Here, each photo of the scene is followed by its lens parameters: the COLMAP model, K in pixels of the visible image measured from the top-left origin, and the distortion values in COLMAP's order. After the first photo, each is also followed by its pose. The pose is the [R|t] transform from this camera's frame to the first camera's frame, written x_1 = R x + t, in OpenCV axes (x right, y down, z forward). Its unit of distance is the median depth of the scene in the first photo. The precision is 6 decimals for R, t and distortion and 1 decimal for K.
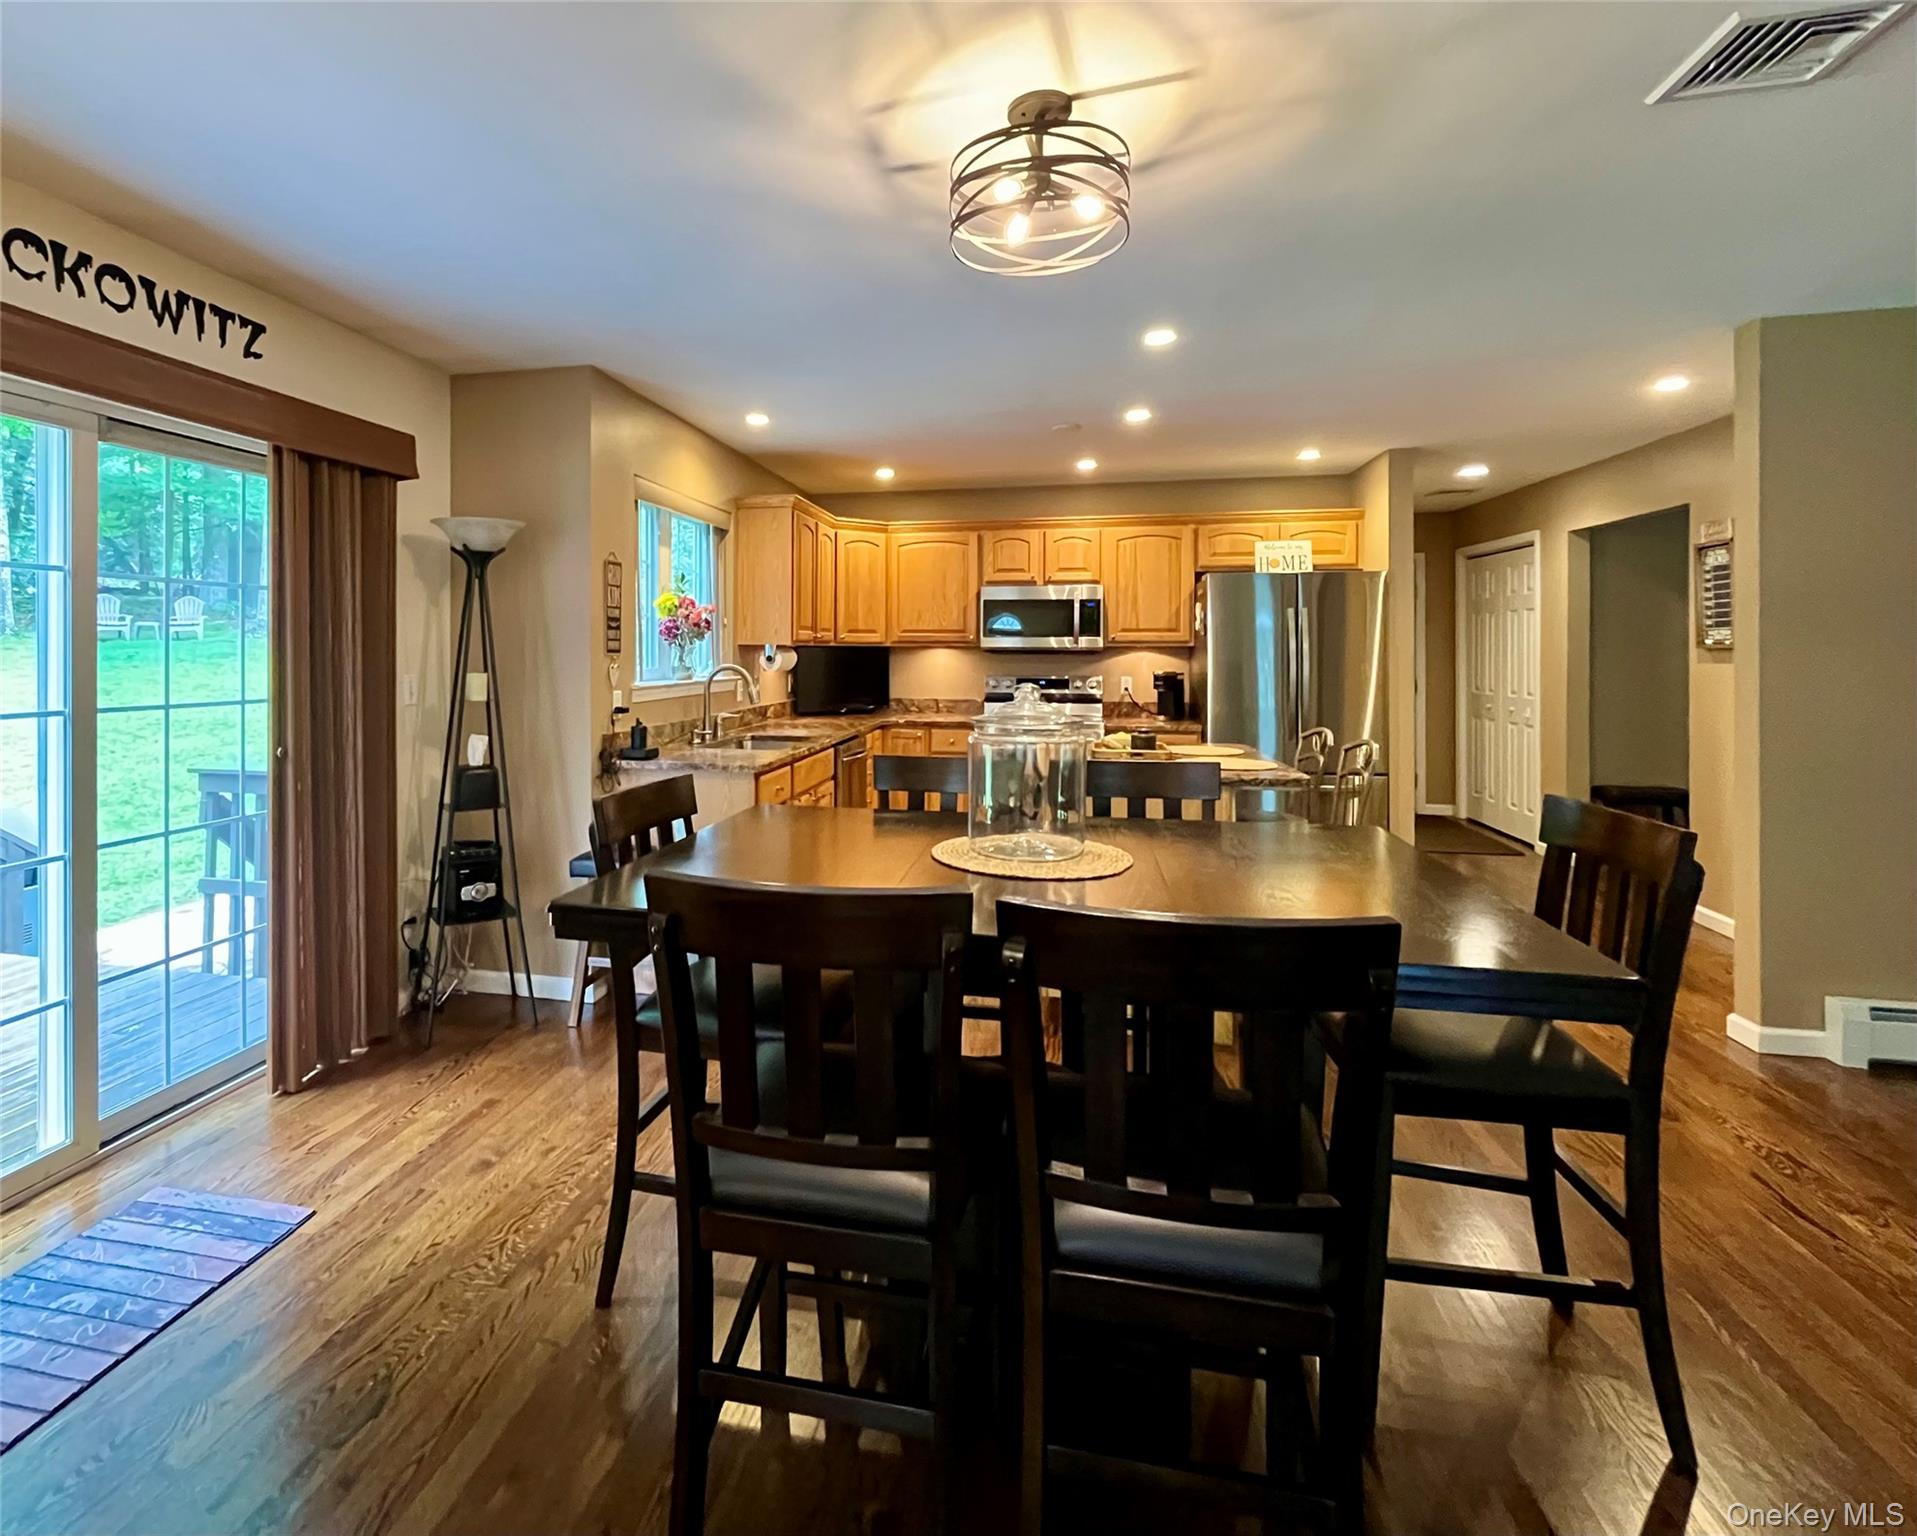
lens RADIAL K [[954.3, 0, 835.4], [0, 954.3, 648.3], [0, 0, 1]] dist [-0.002038, 0.000770]
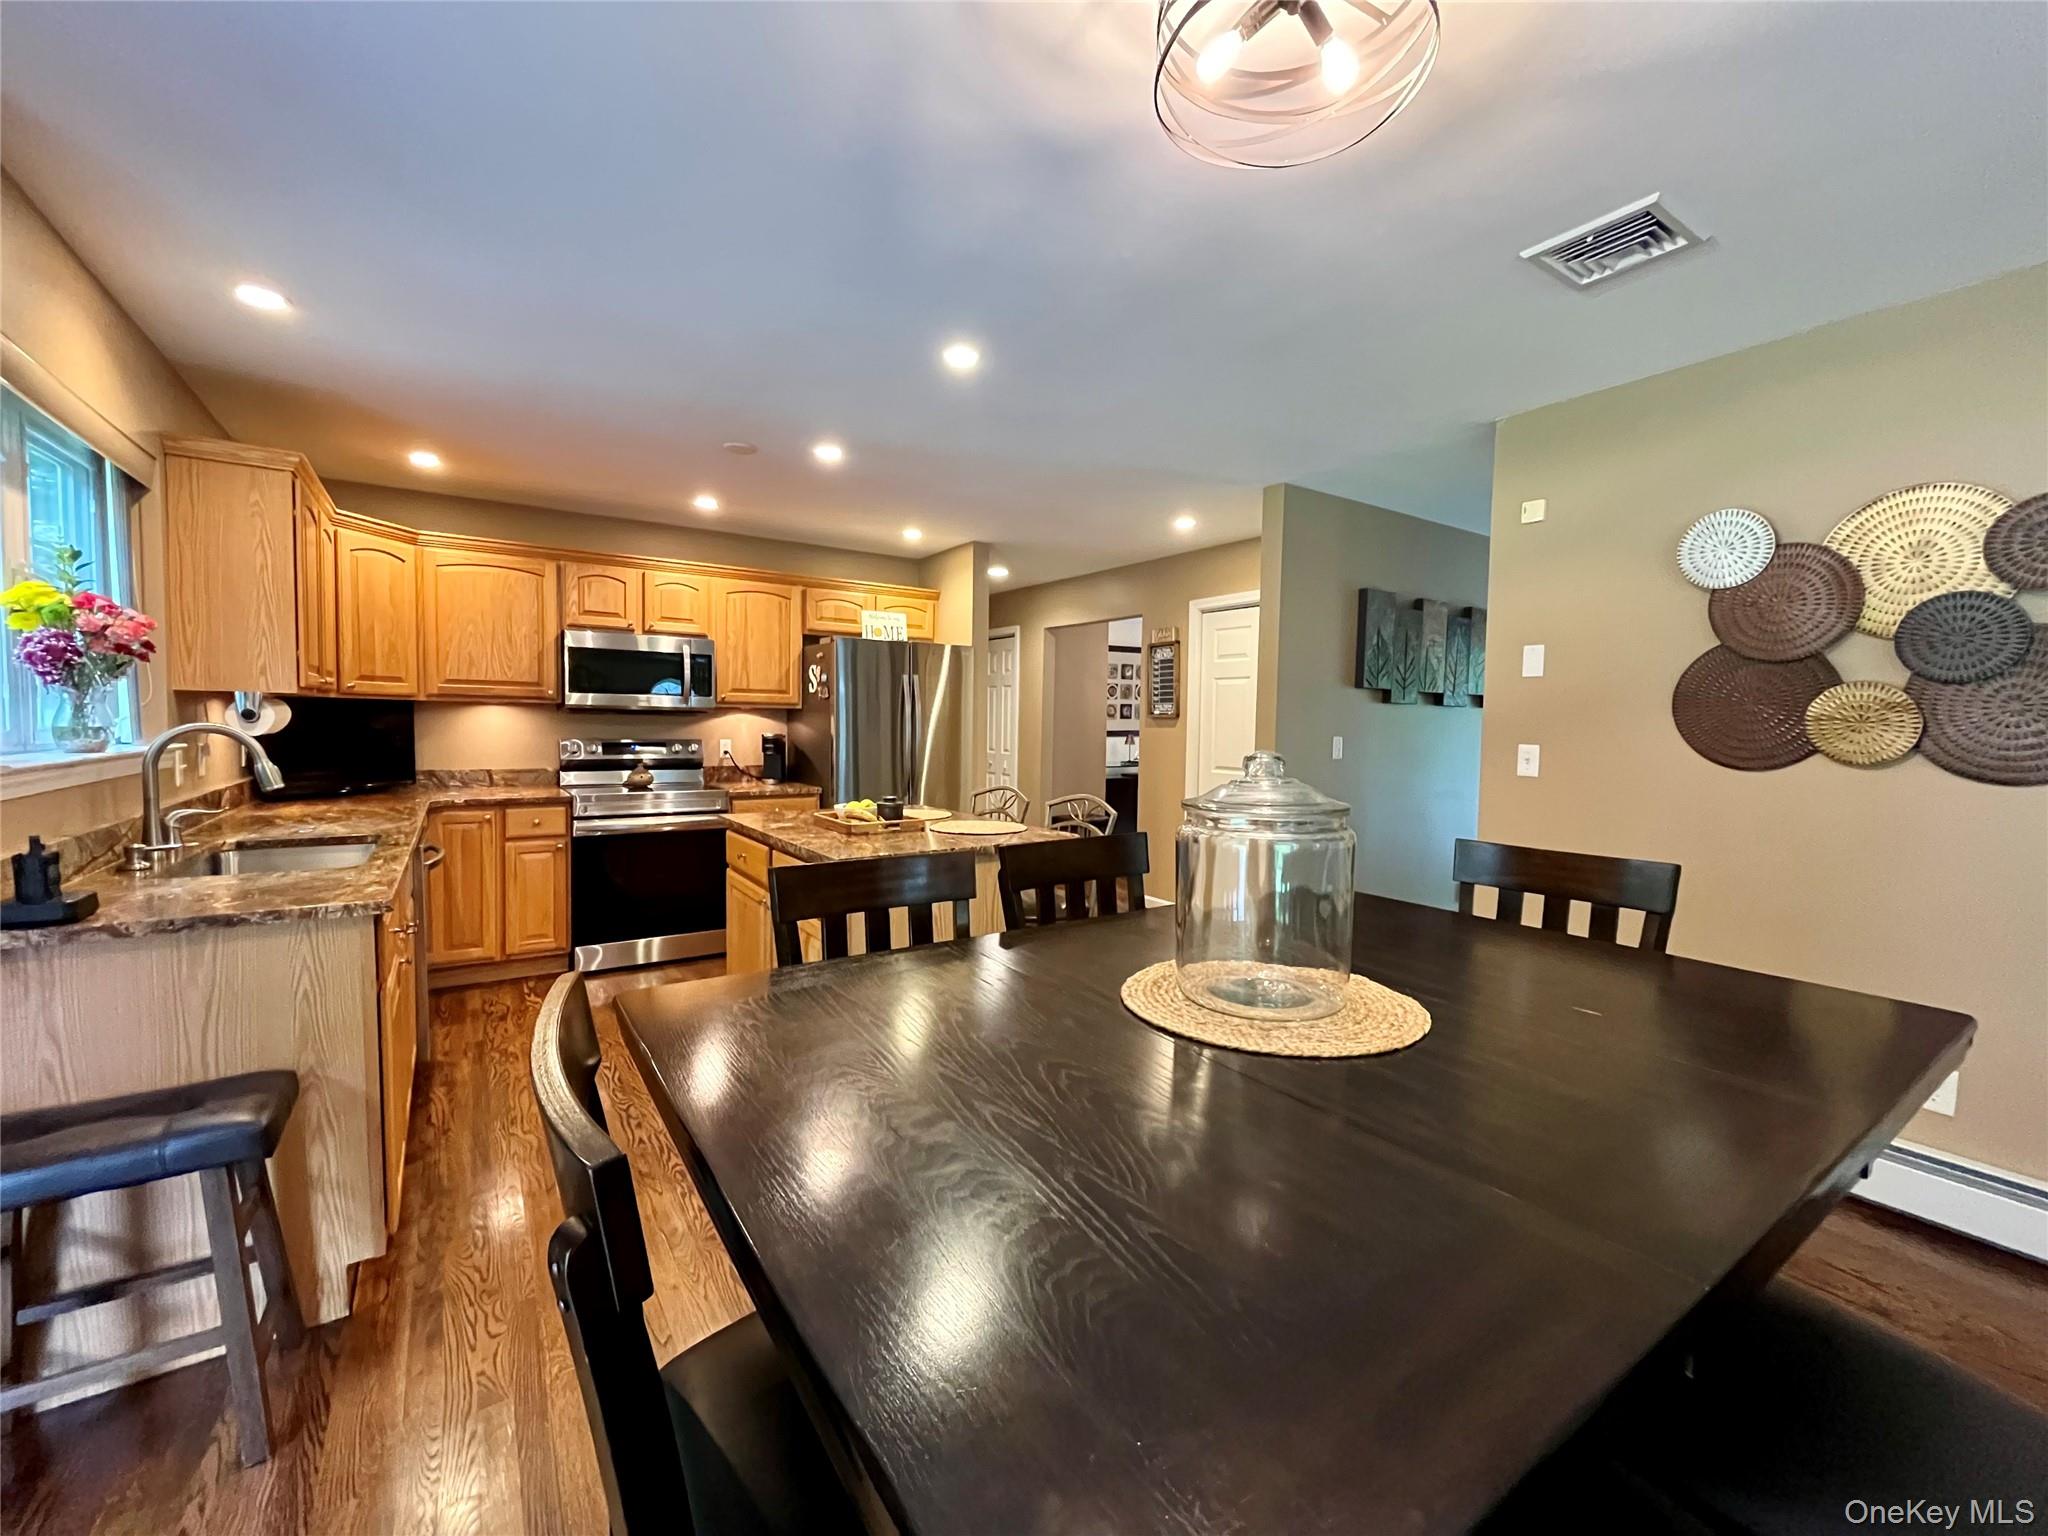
lens RADIAL K [[828.2, 0, 1019.6], [0, 828.2, 763.7], [0, 0, 1]] dist [-0.003335, 0.000004]
pose [[0.672337, -0.028756, 0.739686, -0.151115], [-0.016015, 0.998446, 0.053372, 0.007108], [-0.740072, -0.047730, 0.670832, 0.315708]]
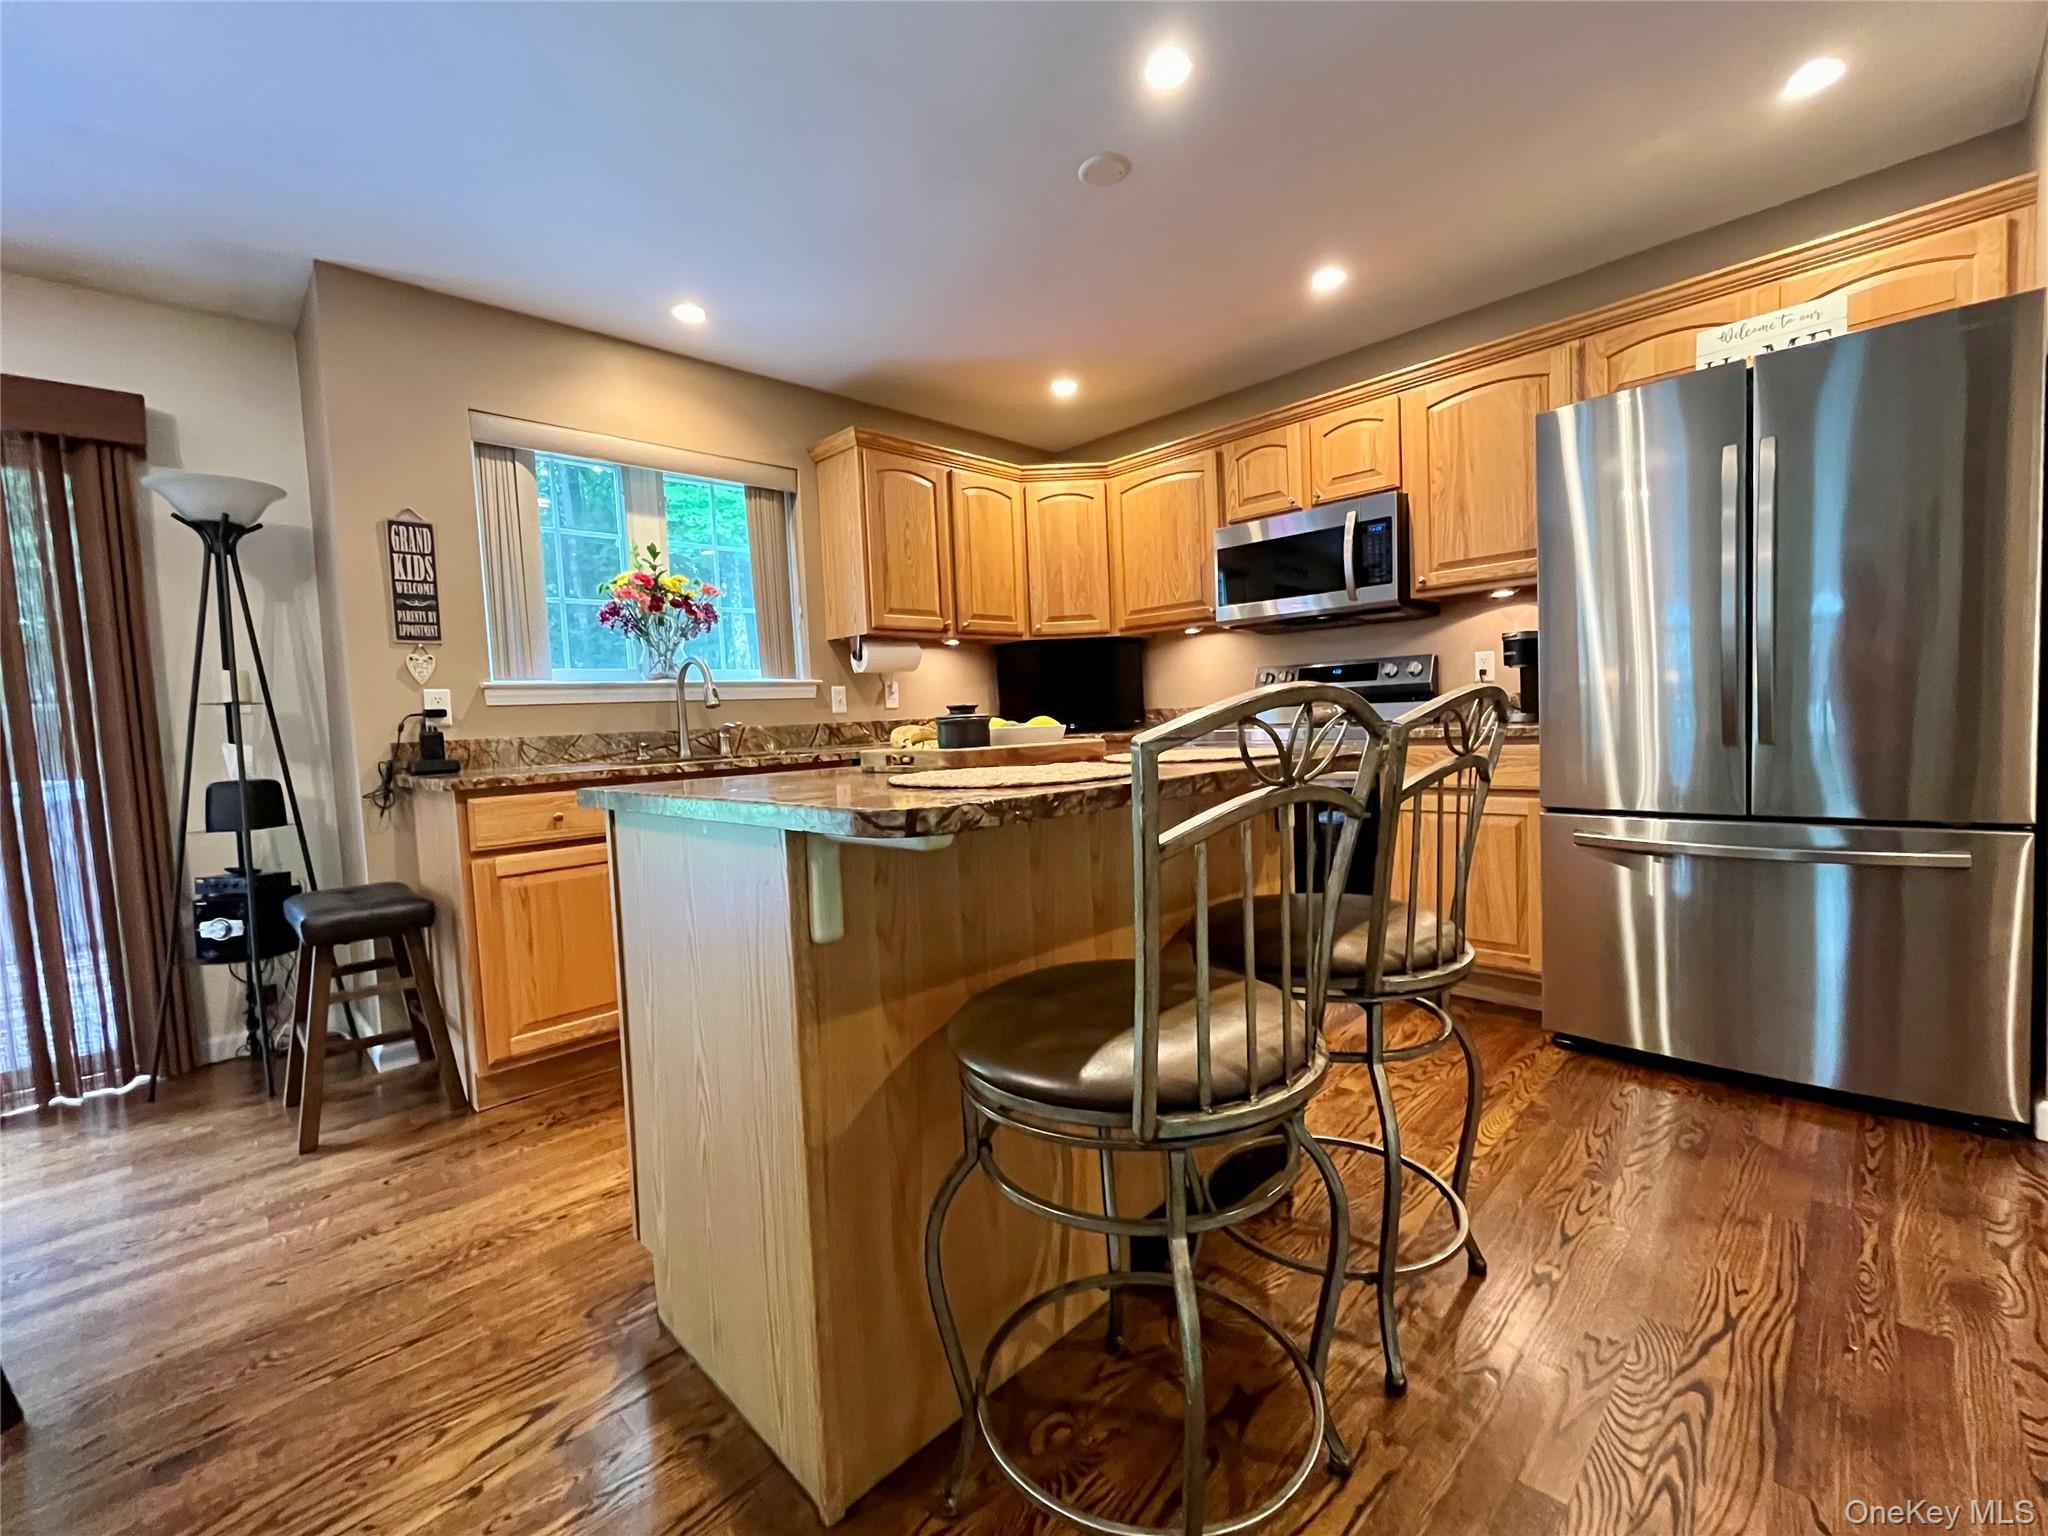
lens RADIAL K [[859.2, 0, 1017.1], [0, 859.2, 764.8], [0, 0, 1]] dist [-0.003310, -0.000641]
pose [[0.848031, -0.010110, -0.529851, 0.471134], [0.047695, 0.997217, 0.057309, 0.076130], [0.527797, -0.073871, 0.846152, 0.558193]]
